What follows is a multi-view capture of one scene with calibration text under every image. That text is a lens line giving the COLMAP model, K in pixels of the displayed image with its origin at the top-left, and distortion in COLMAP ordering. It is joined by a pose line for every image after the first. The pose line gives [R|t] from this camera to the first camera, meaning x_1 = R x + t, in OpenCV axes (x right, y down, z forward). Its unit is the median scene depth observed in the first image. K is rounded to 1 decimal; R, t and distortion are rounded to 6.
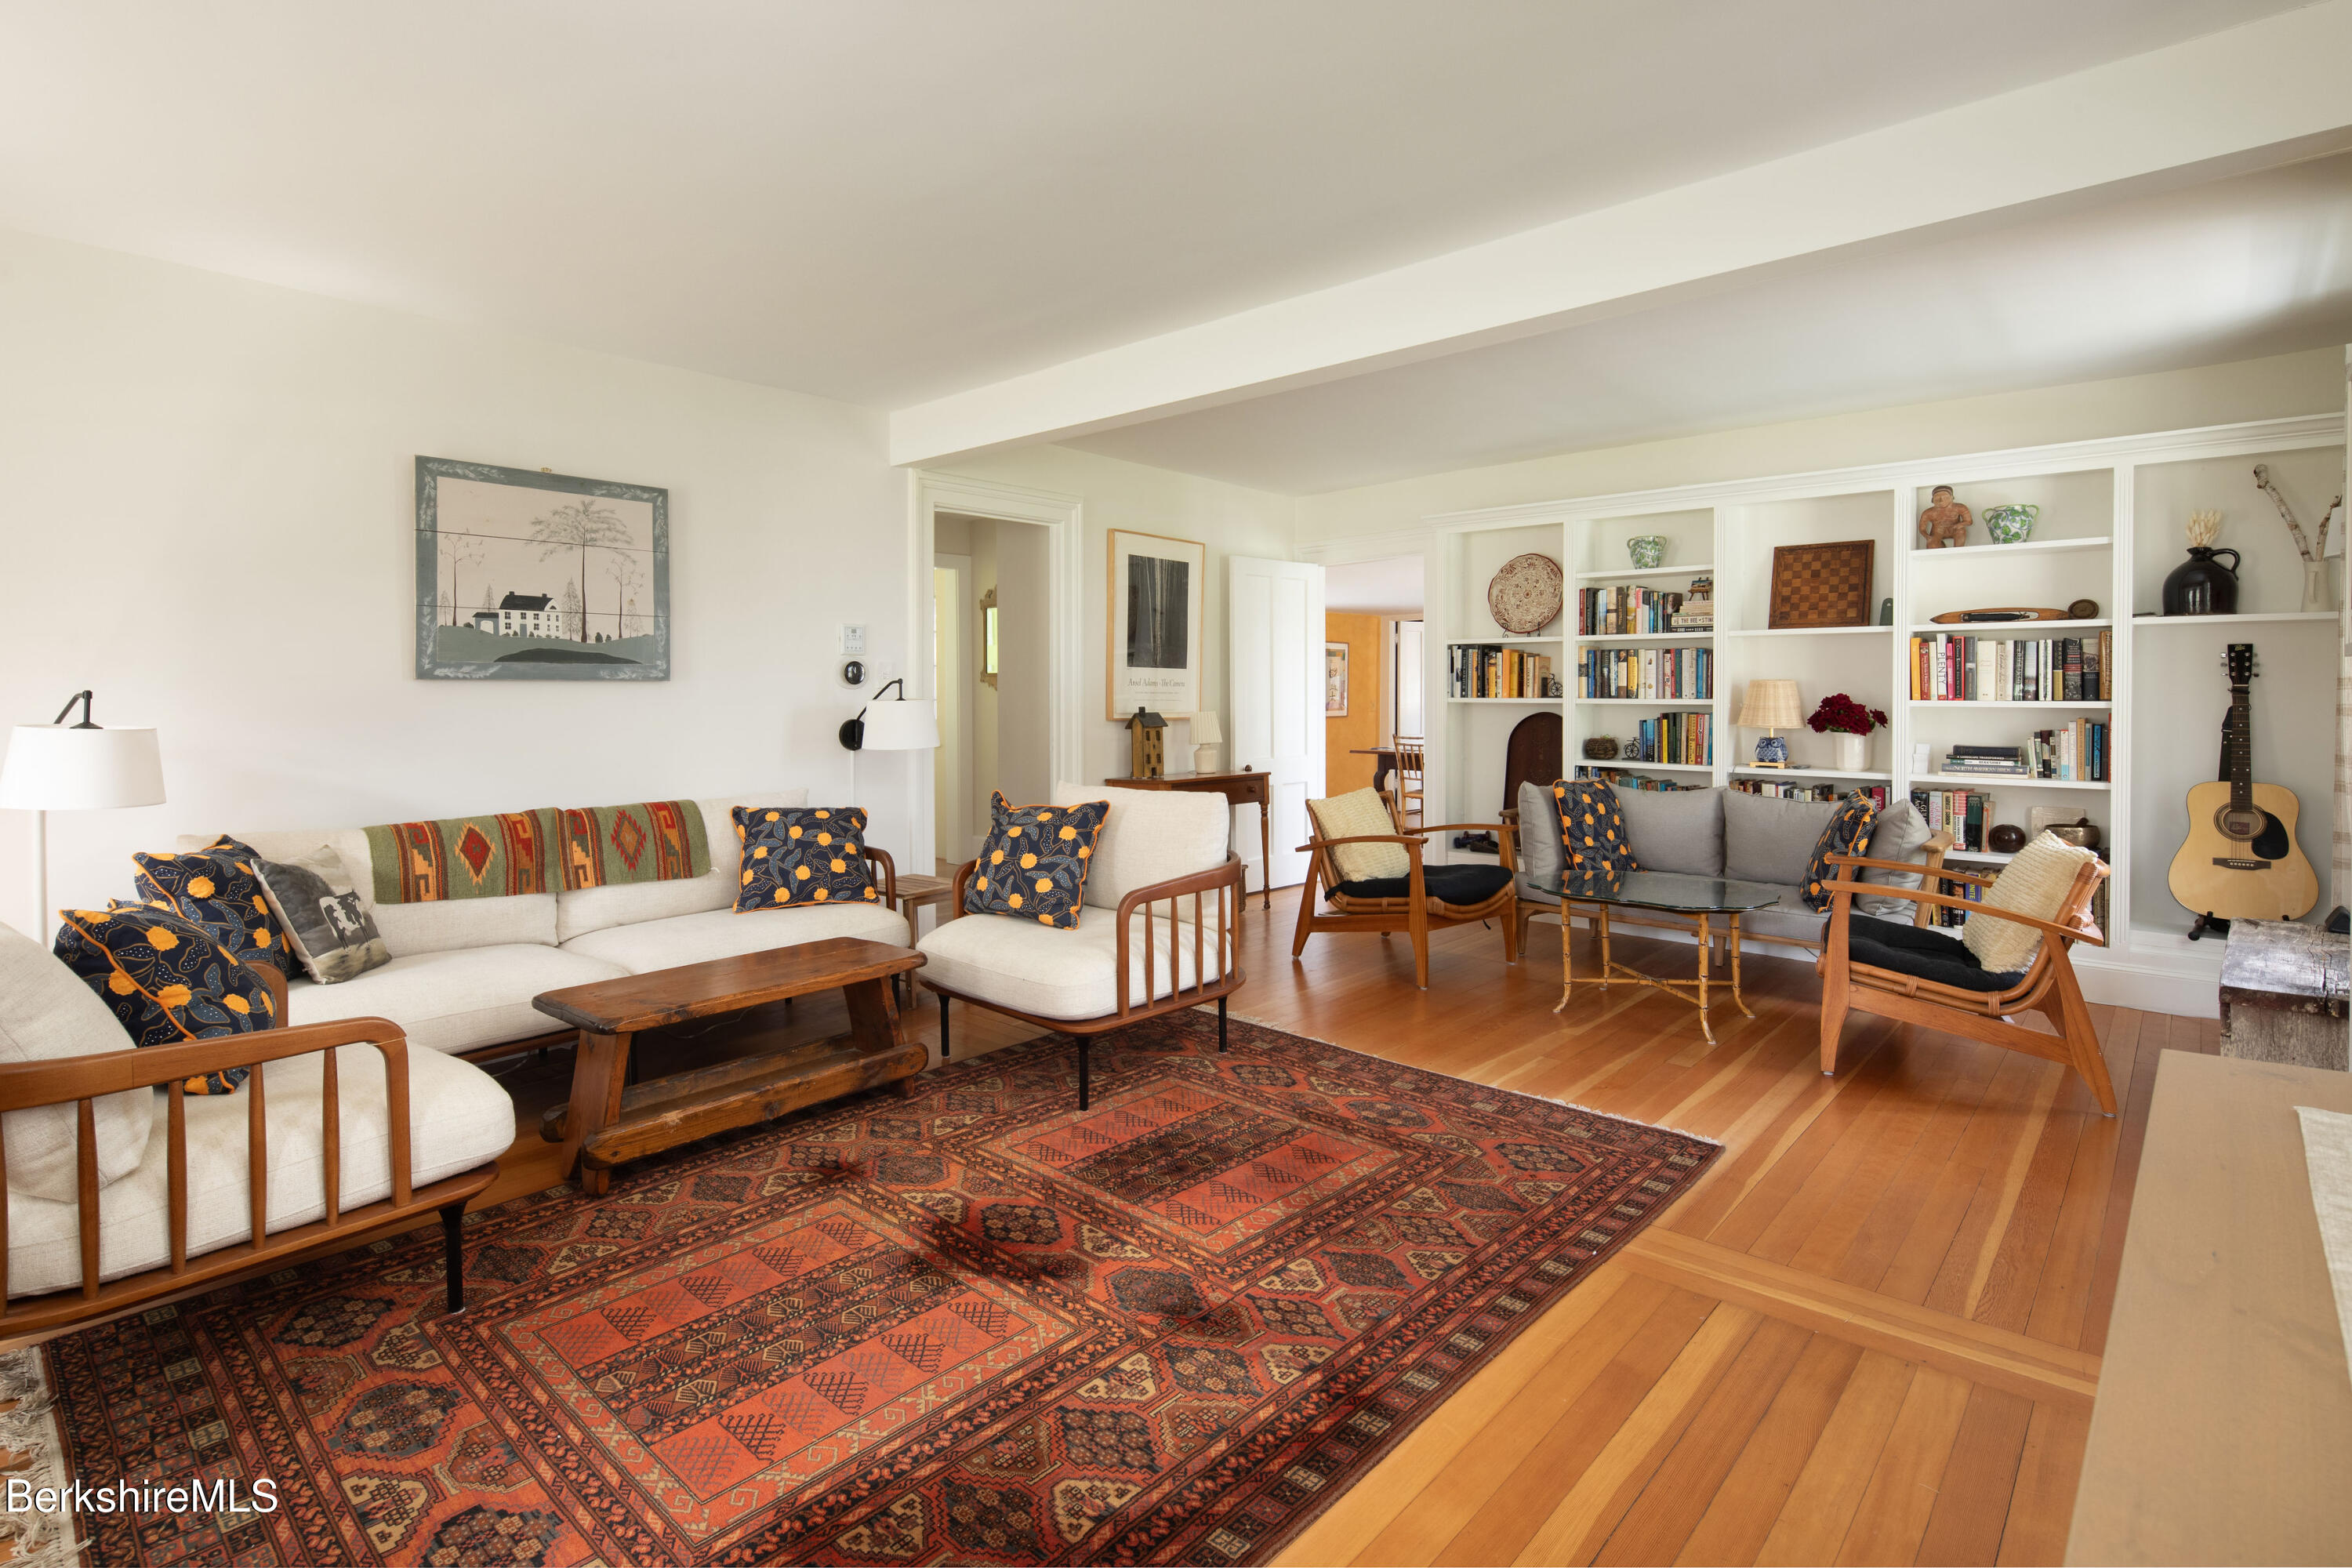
lens RADIAL K [[1144.0, 0, 1174.9], [0, 1144.0, 729.2], [0, 0, 1]] dist [0.000328, -0.000515]
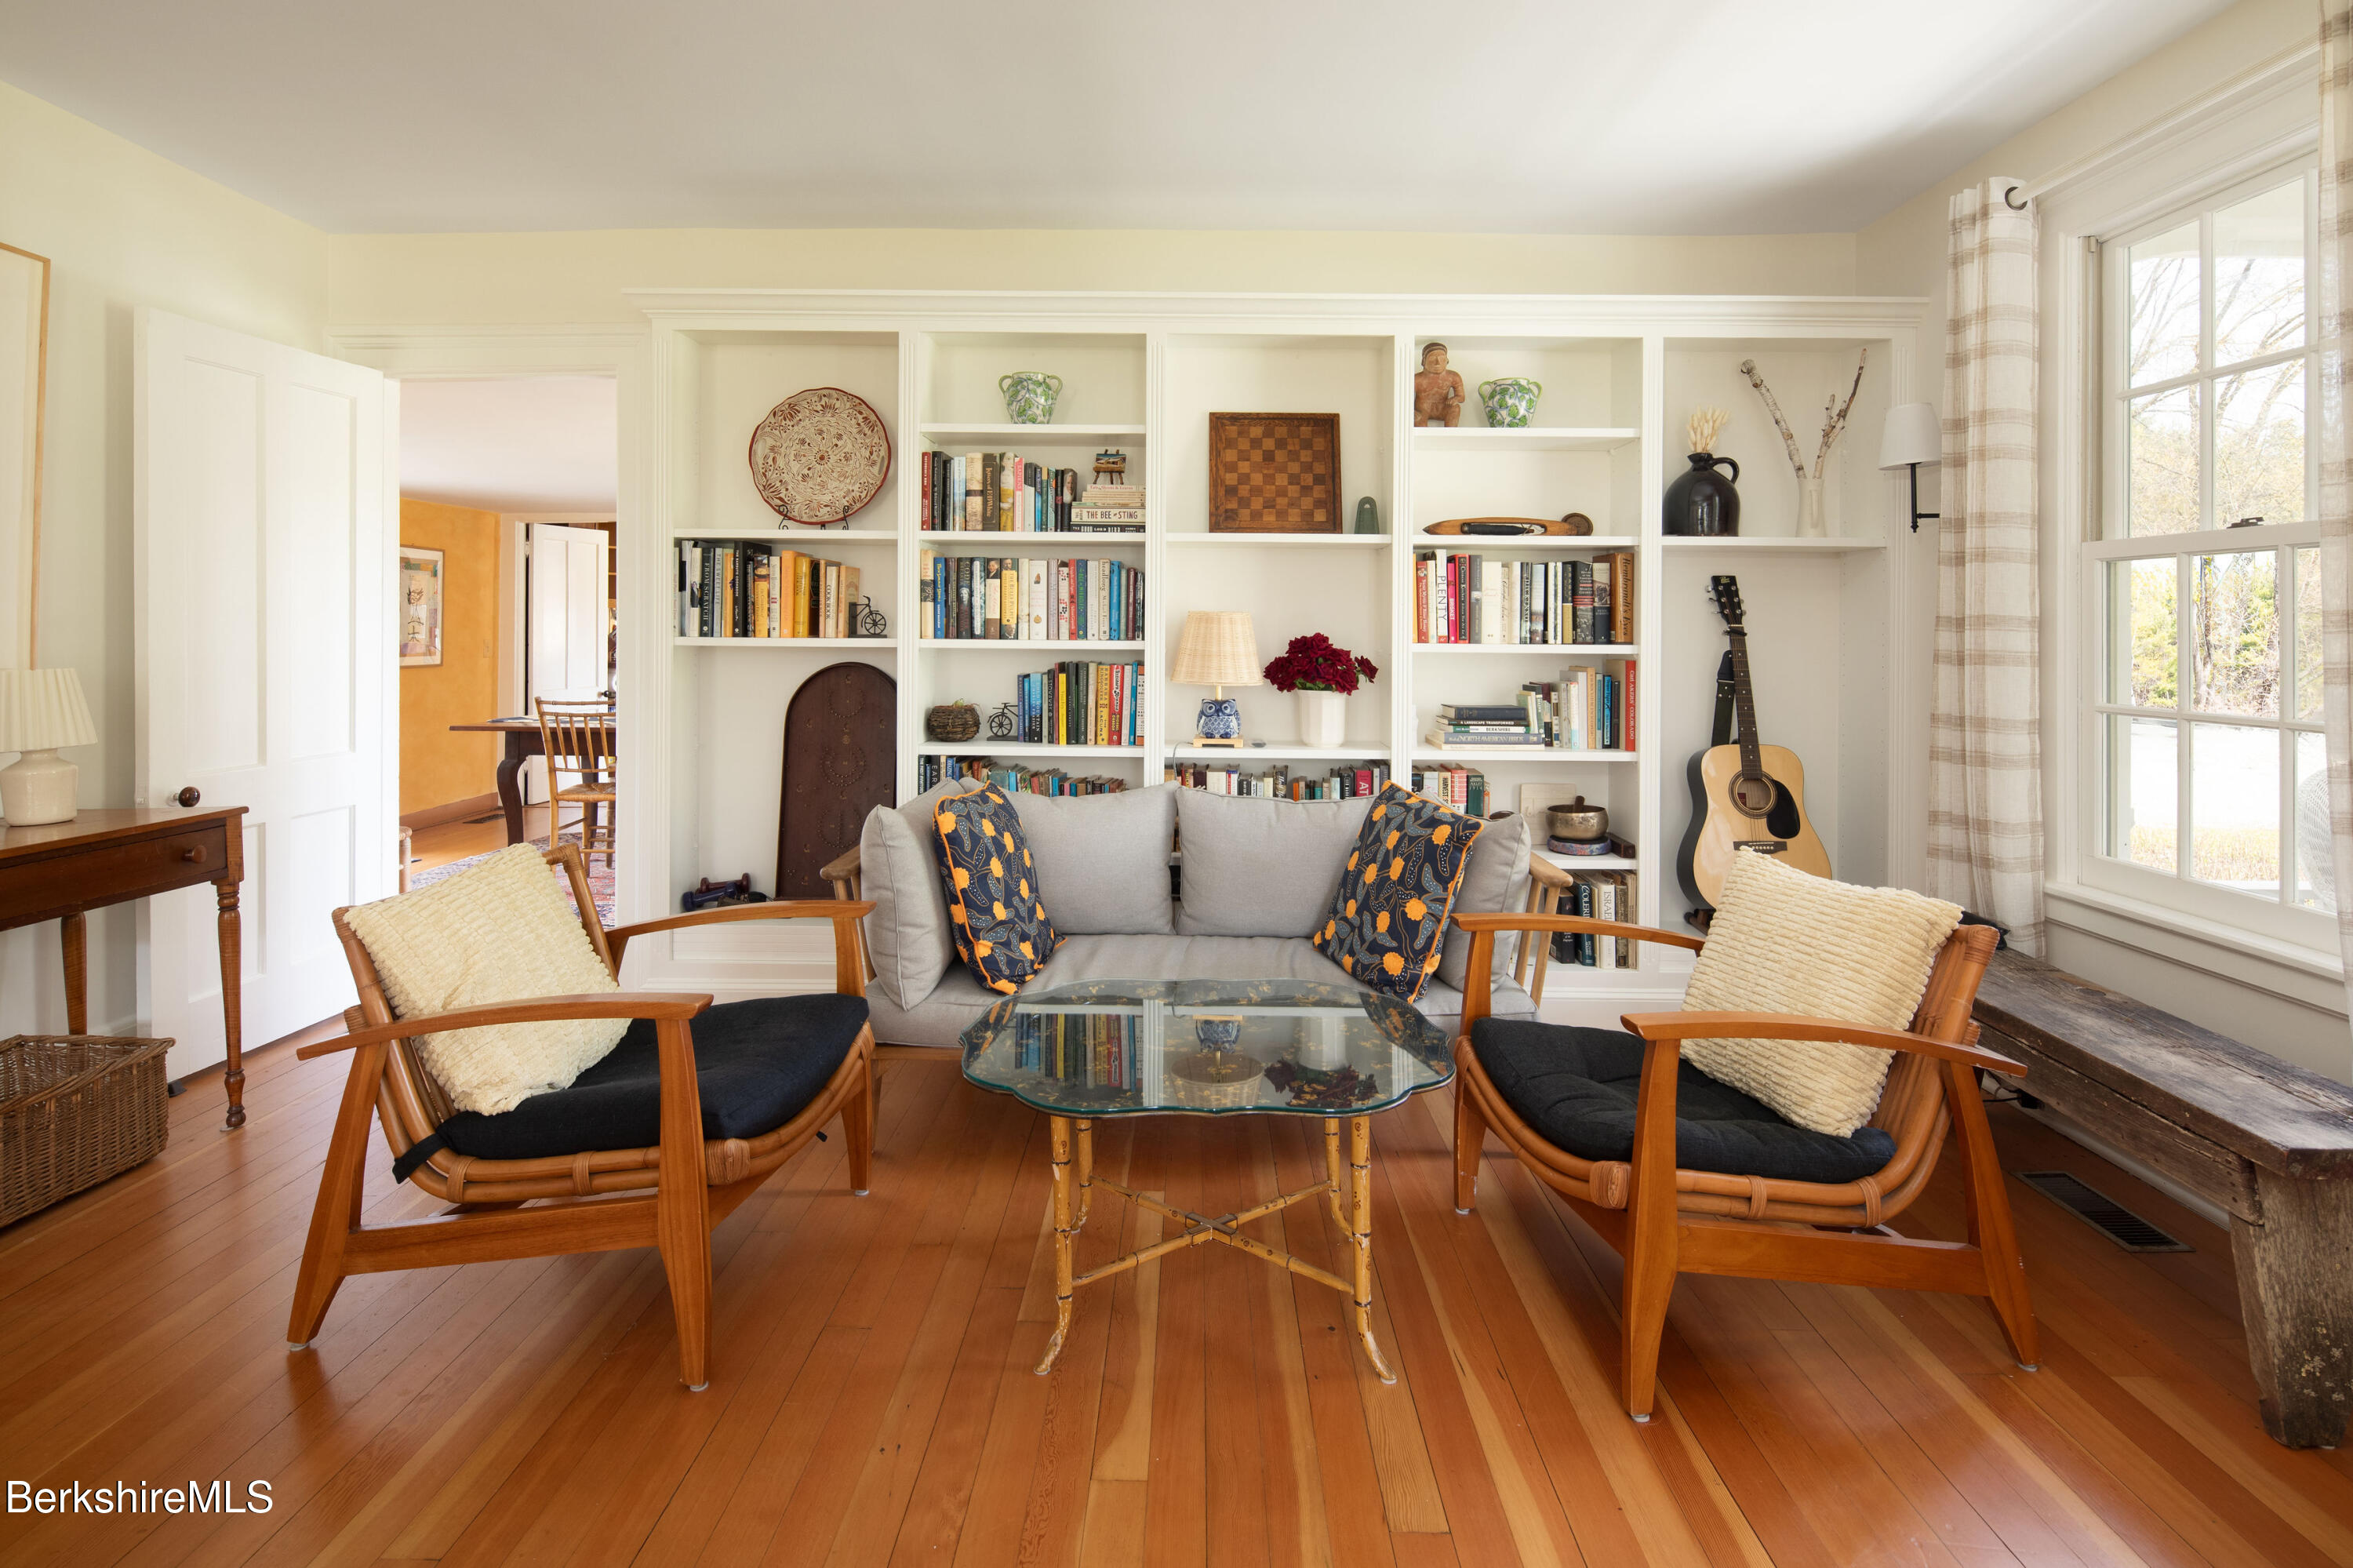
lens RADIAL K [[1165.8, 0, 1189.1], [0, 1165.8, 623.4], [0, 0, 1]] dist [-0.001661, -0.000661]
pose [[0.747670, 0.011812, 0.663966, 0.075542], [0.014601, 0.999308, -0.034219, -0.015497], [-0.663910, 0.035279, 0.746980, 0.578243]]
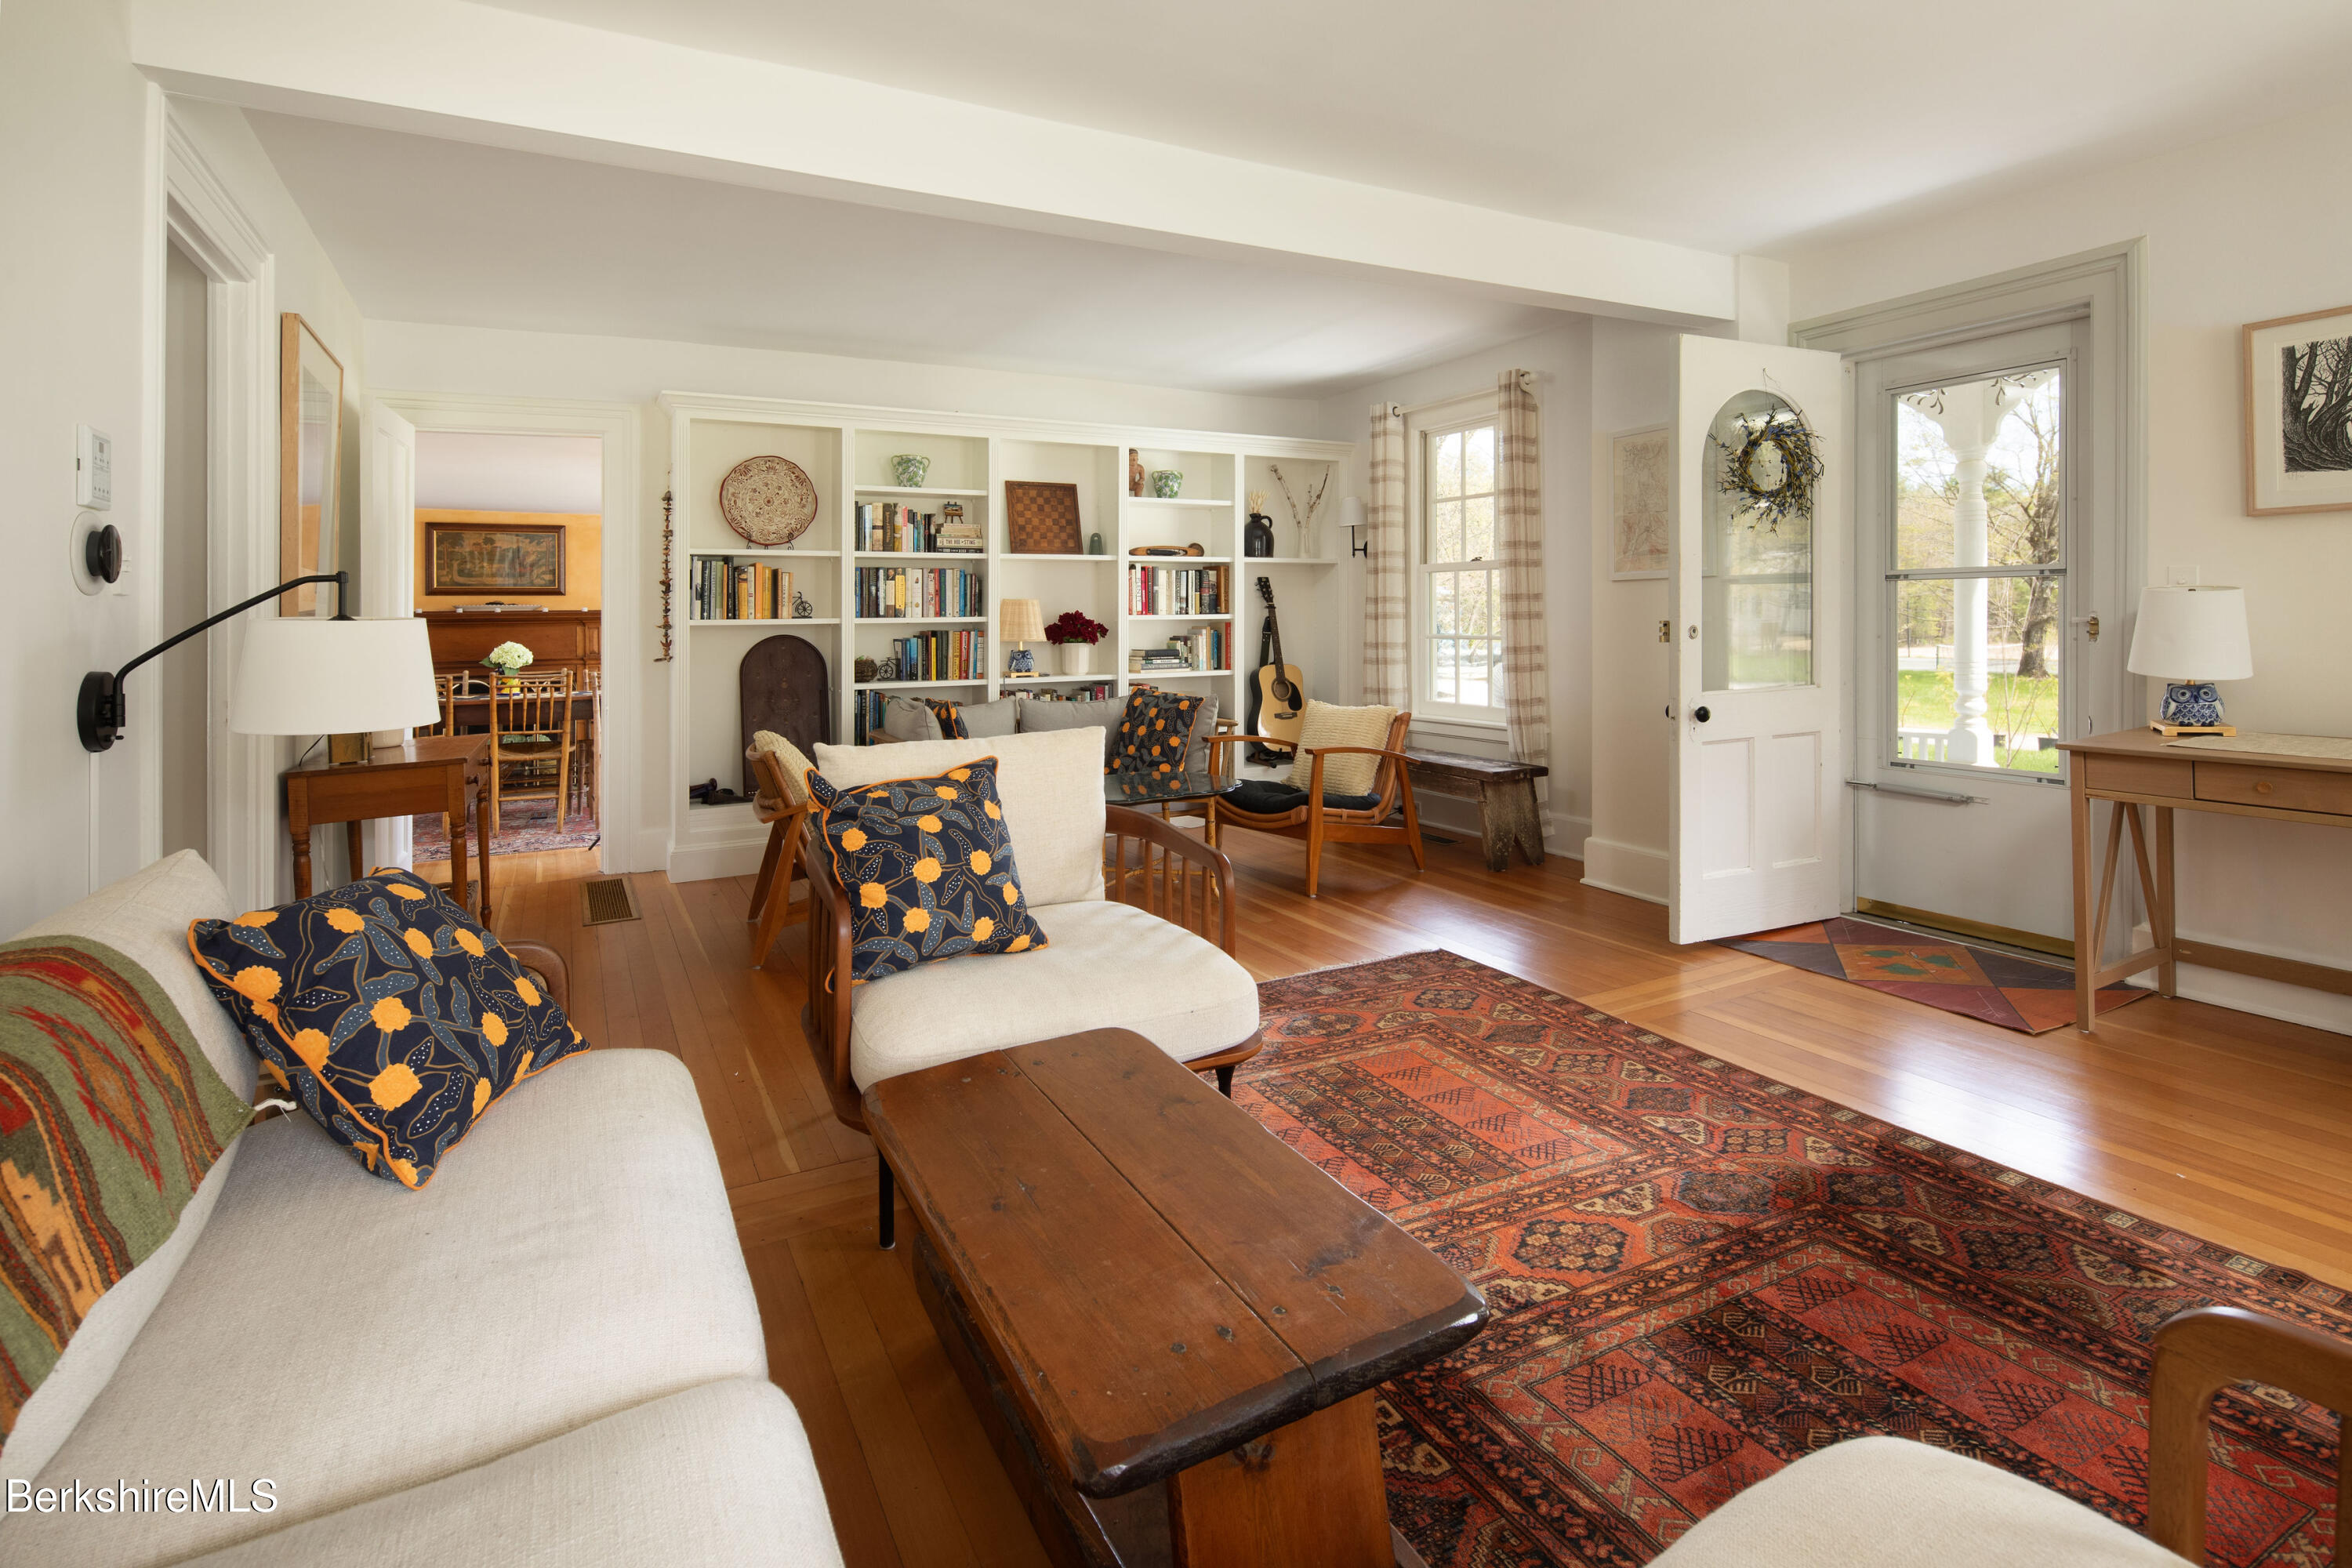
lens RADIAL K [[1144.0, 0, 1175.5], [0, 1144.0, 622.3], [0, 0, 1]] dist [0.001673, 0.000006]
pose [[0.342384, -0.009394, 0.939513, -0.542102], [0.043908, 0.999018, -0.006012, -0.007510], [-0.938534, 0.043310, 0.342460, 0.532320]]
